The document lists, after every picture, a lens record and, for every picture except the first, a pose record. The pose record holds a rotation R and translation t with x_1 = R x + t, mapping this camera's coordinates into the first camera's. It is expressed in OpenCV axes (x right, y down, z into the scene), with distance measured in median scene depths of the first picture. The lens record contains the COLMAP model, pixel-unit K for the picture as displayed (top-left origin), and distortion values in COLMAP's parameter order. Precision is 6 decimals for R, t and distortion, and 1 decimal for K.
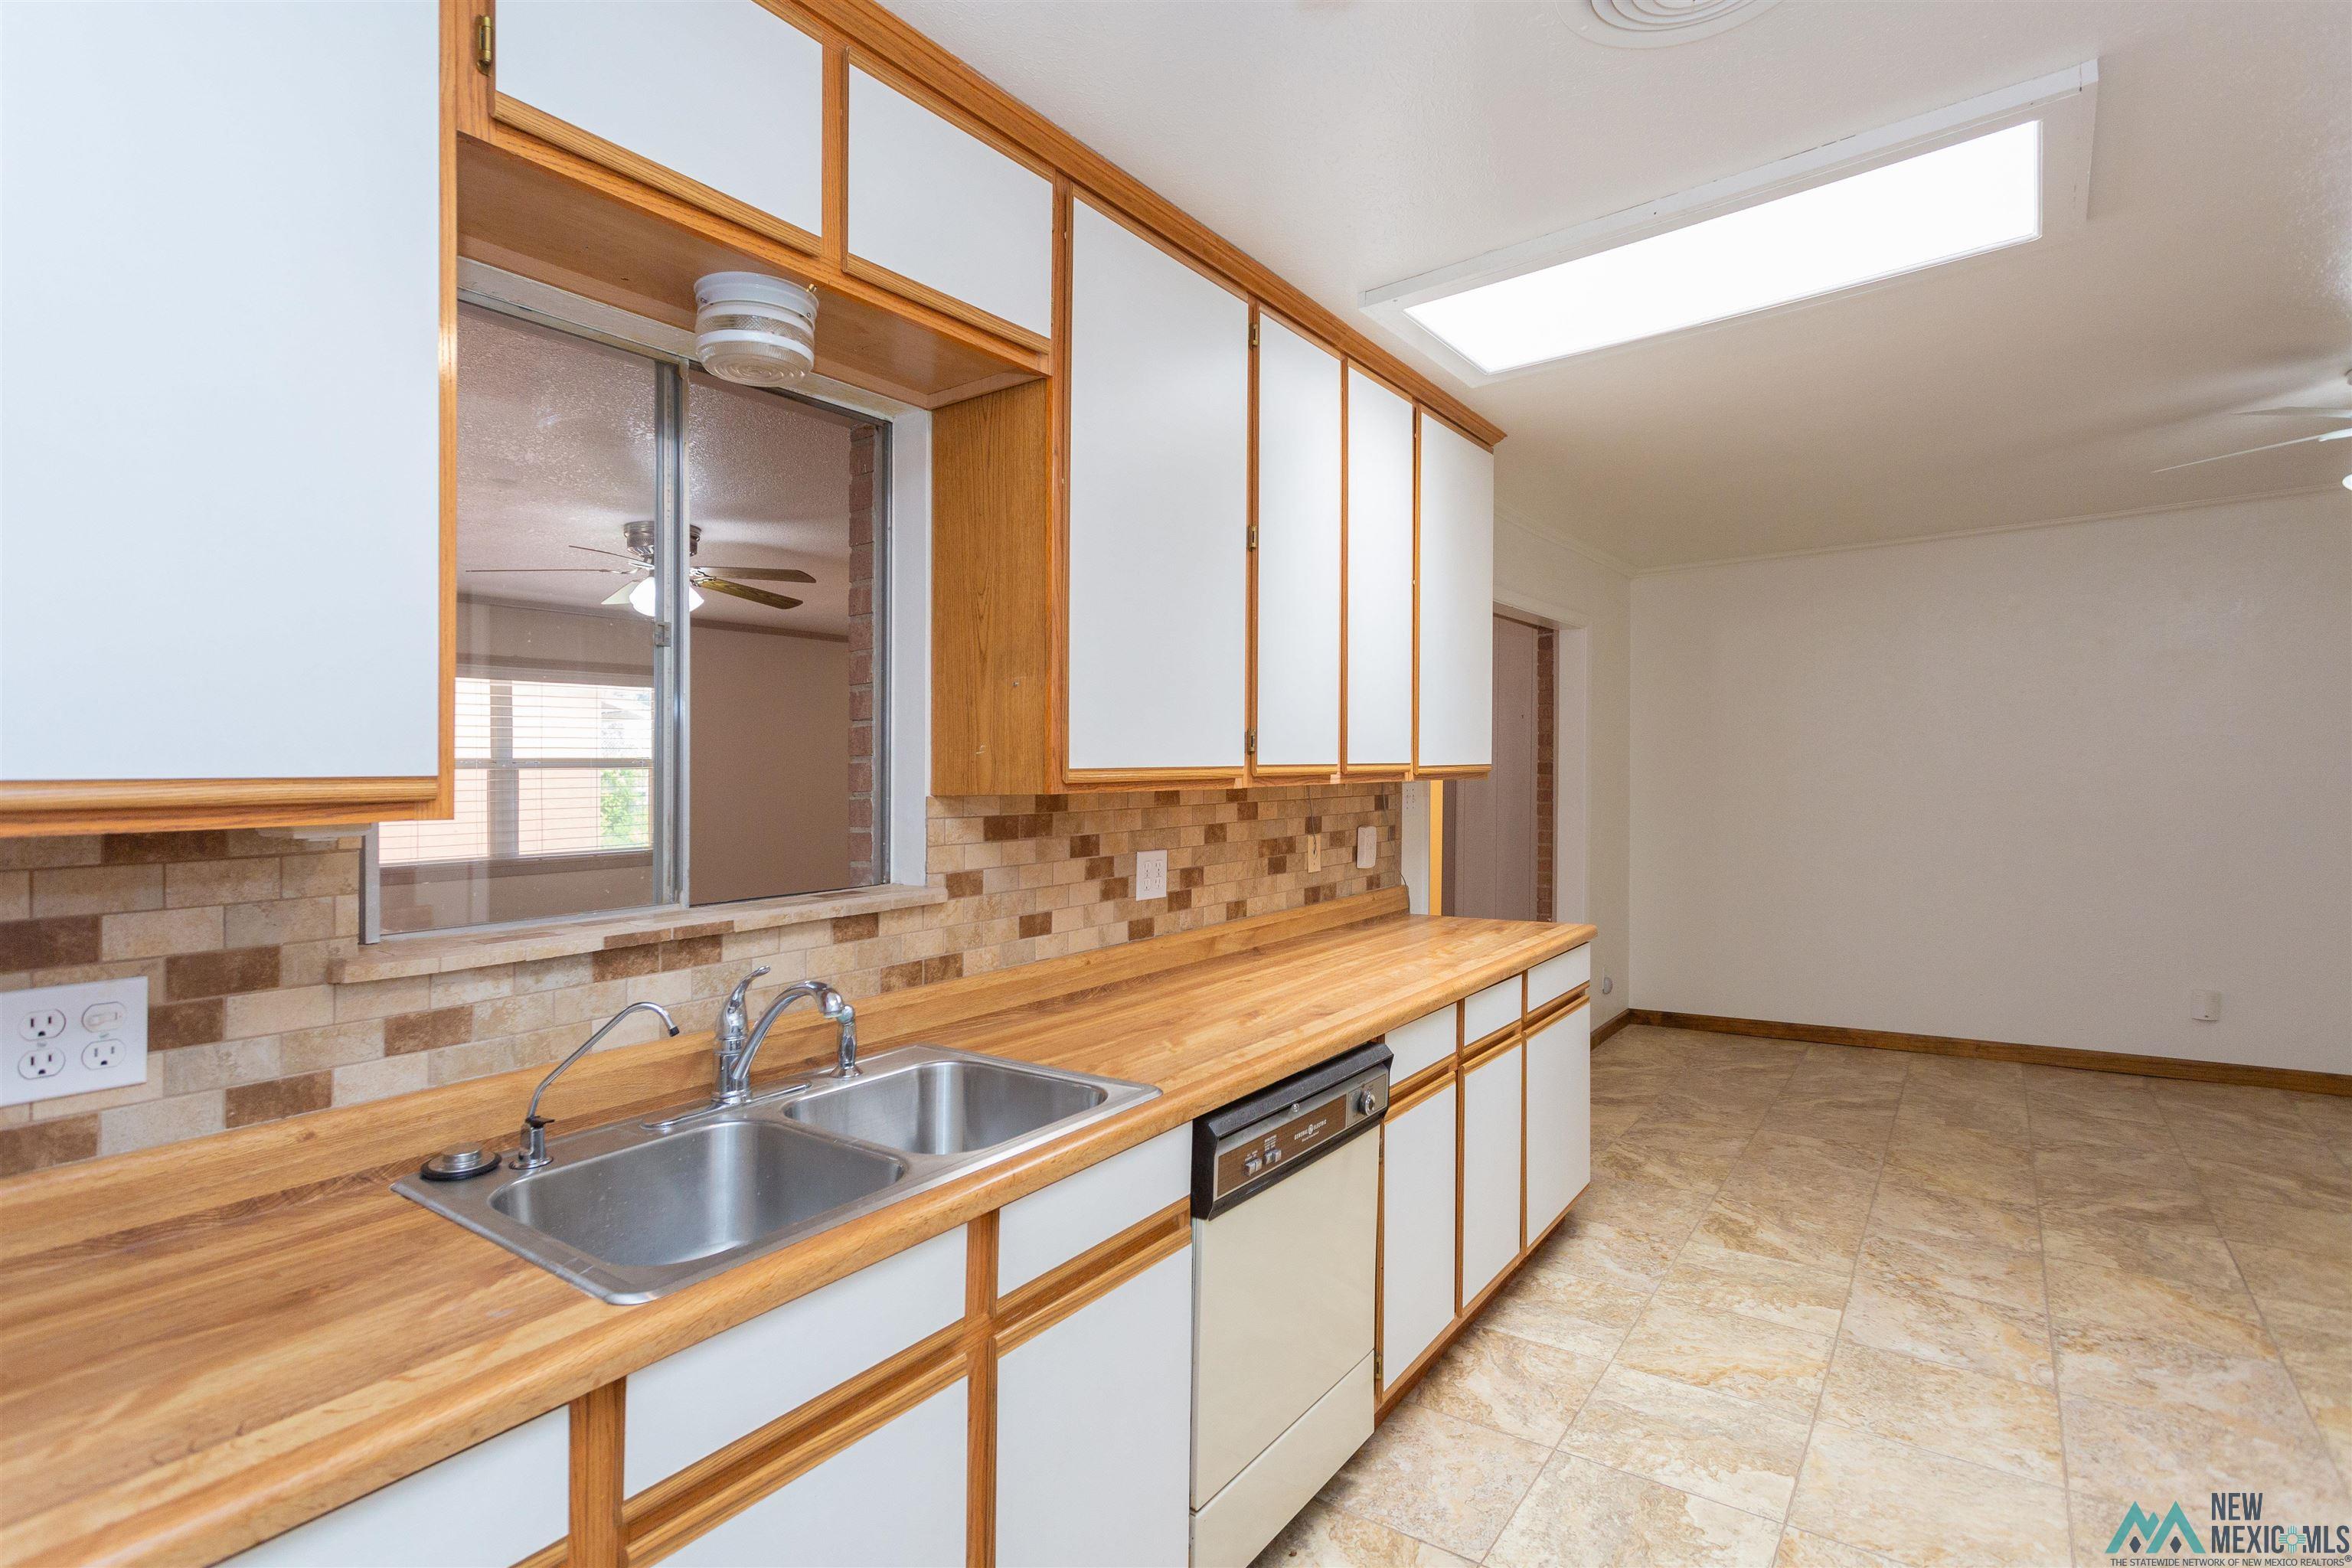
lens RADIAL K [[1115.1, 0, 1149.5], [0, 1115.1, 842.0], [0, 0, 1]] dist [0.007466, -0.002546]
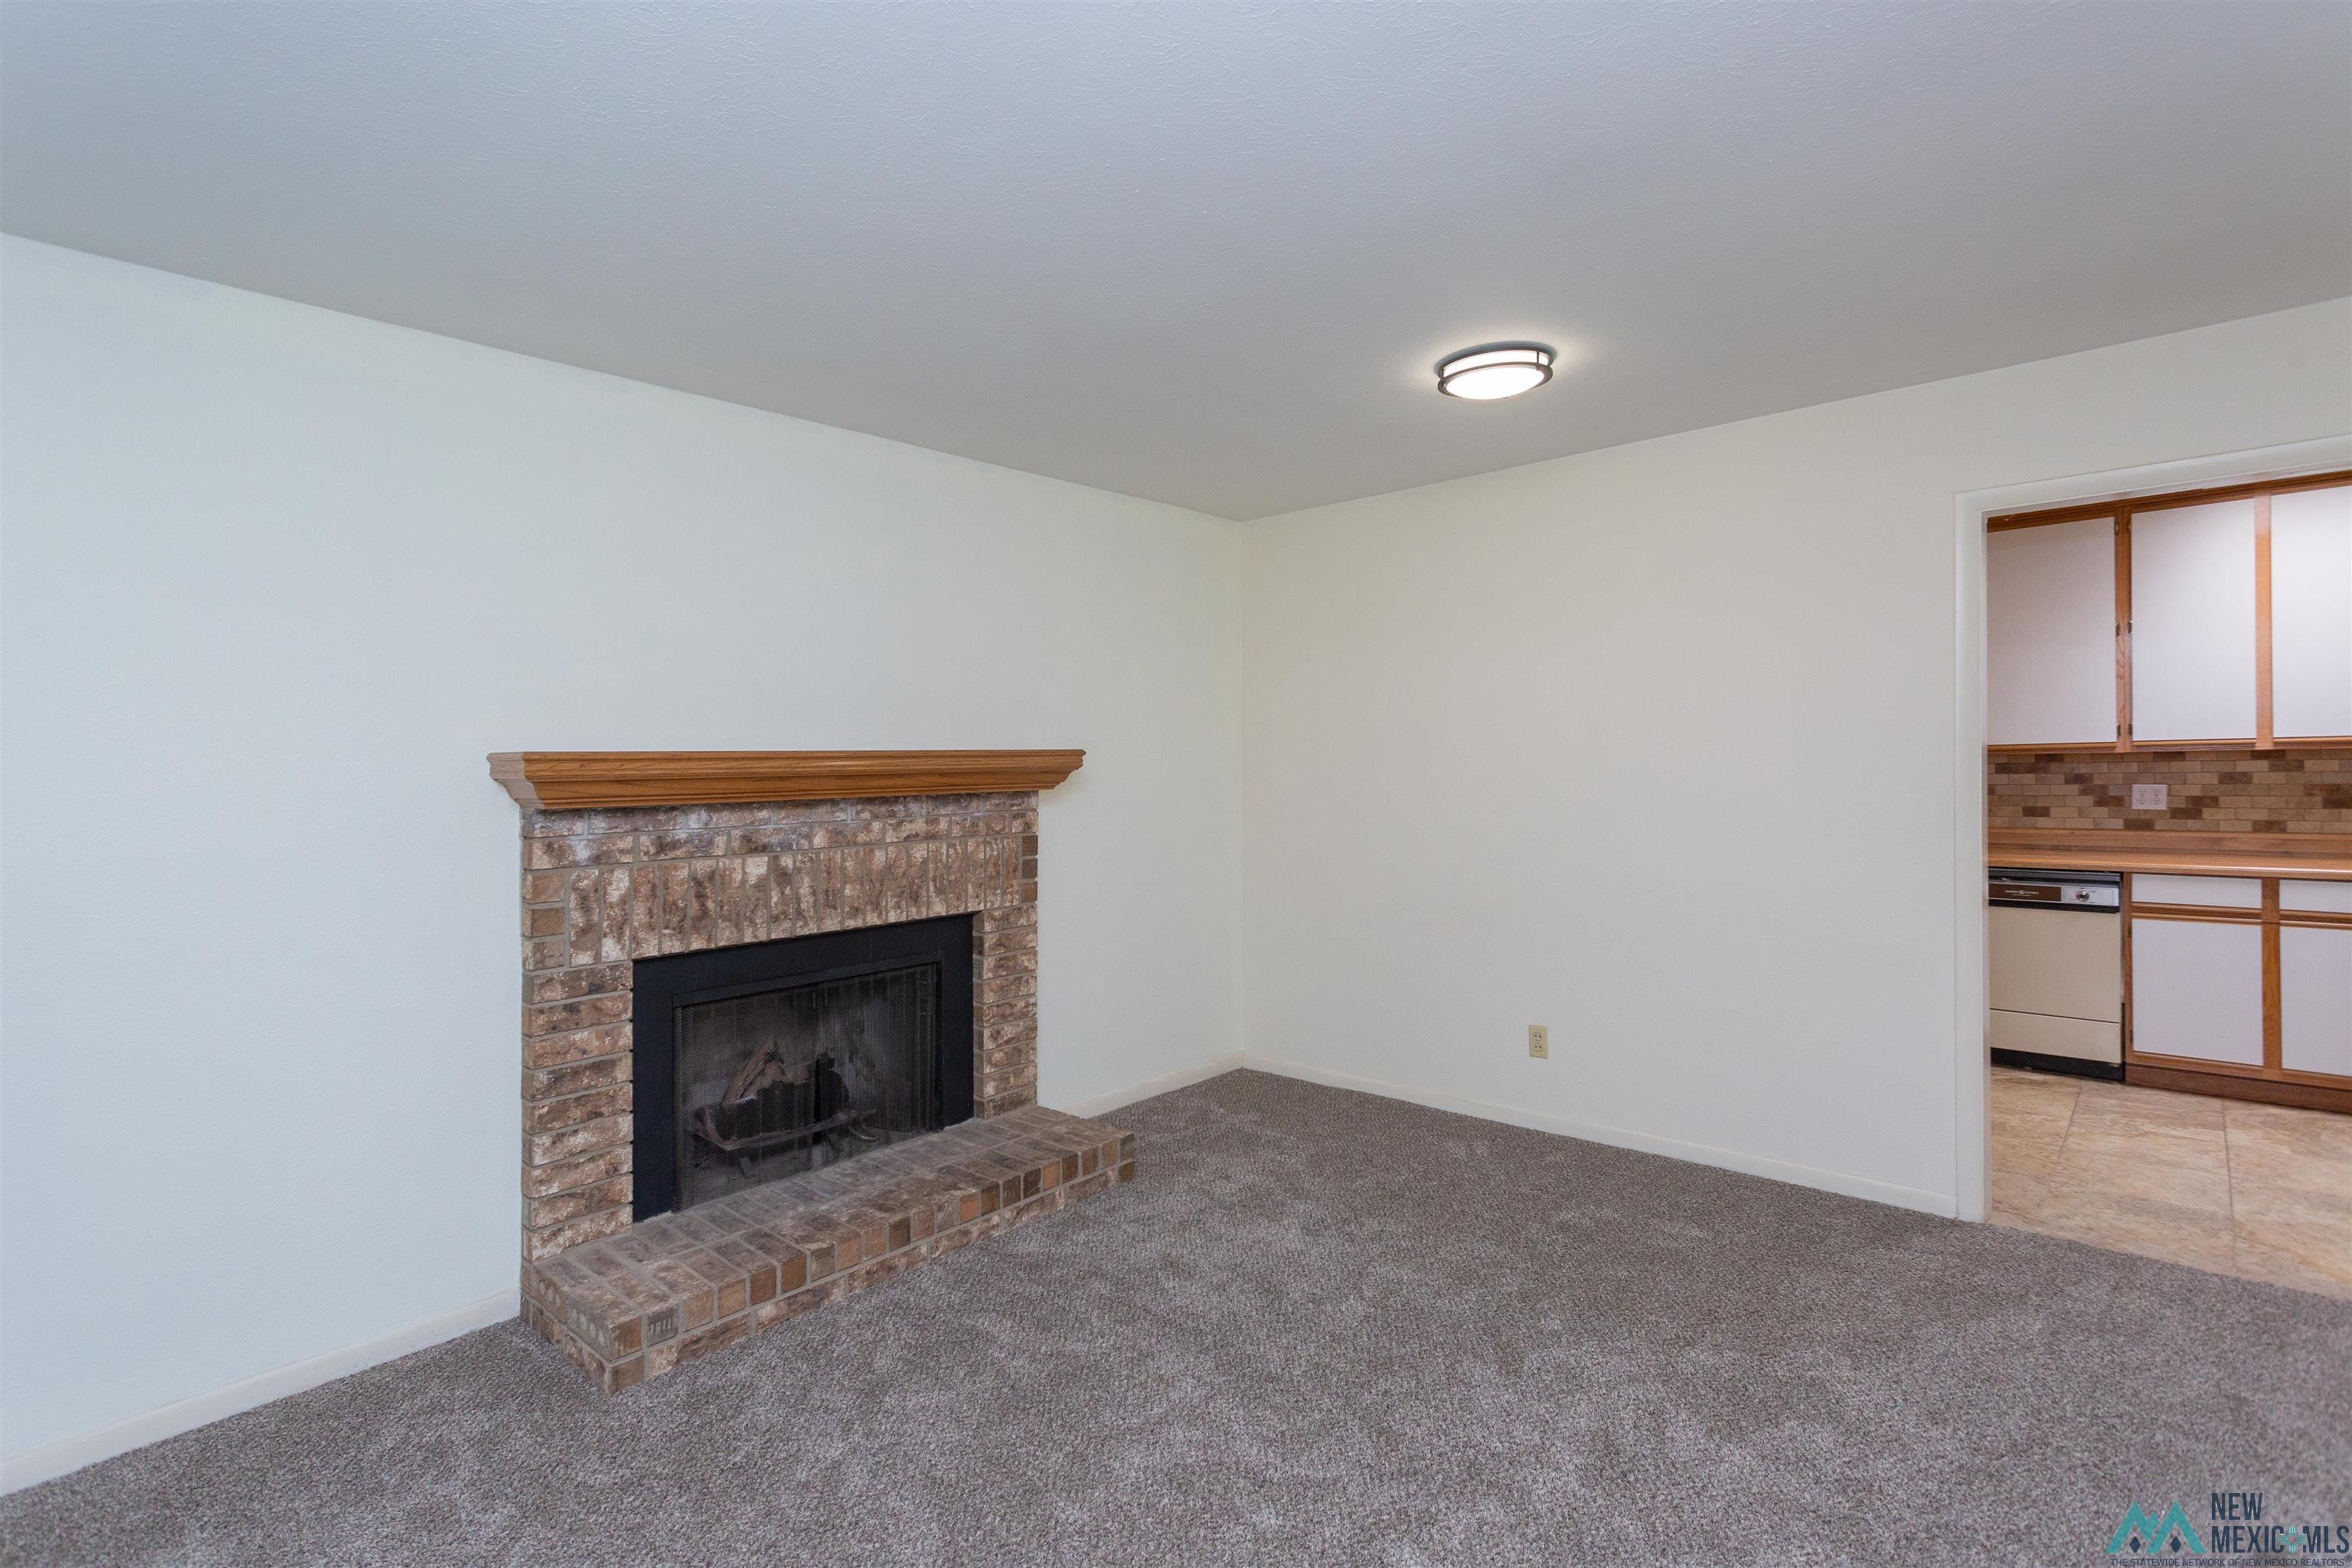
lens RADIAL K [[1115.1, 0, 1137.2], [0, 1115.1, 780.2], [0, 0, 1]] dist [0.007466, -0.002546]
pose [[-0.088381, 0.039559, -0.995301, 1.856318], [-0.031801, 0.998590, 0.042514, -0.022803], [0.995579, 0.035409, -0.086999, -0.499786]]
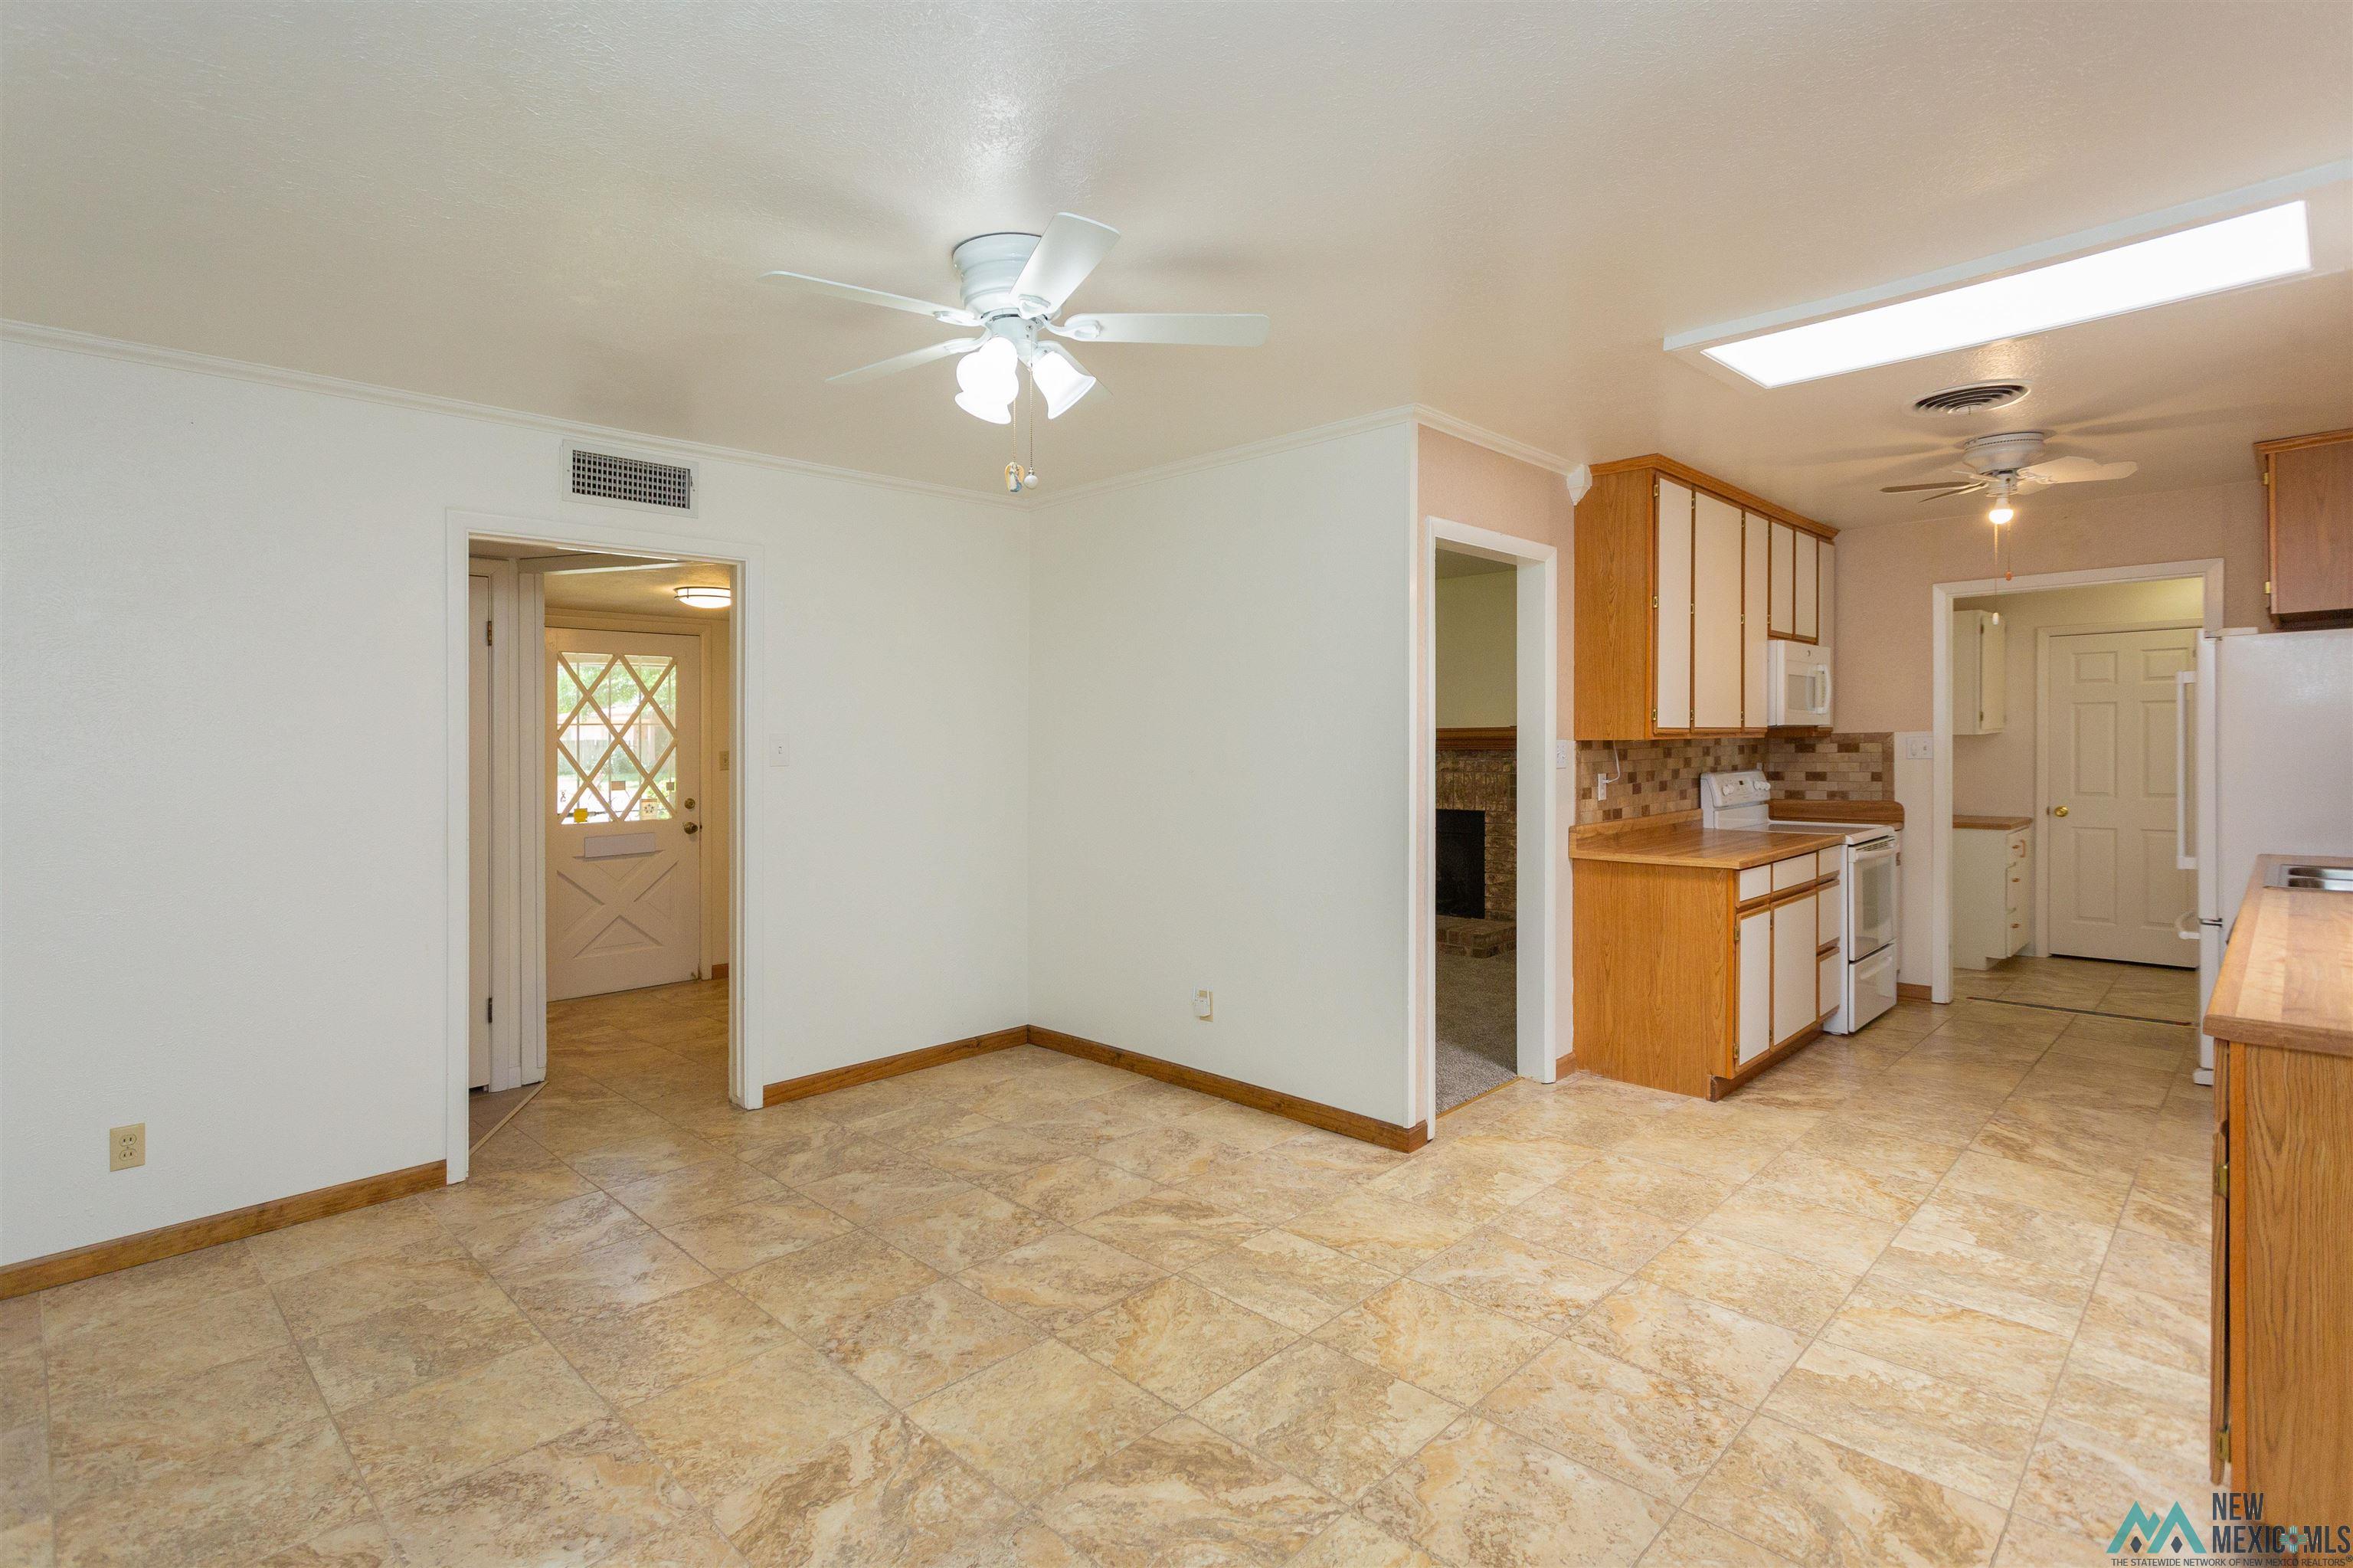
lens RADIAL K [[1115.6, 0, 1136.8], [0, 1115.6, 742.1], [0, 0, 1]] dist [0.007466, -0.002546]
pose [[-0.987366, 0.036222, 0.154258, 0.952144], [0.043992, 0.997914, 0.047257, -0.122221], [-0.152225, 0.053446, -0.986900, 1.869848]]
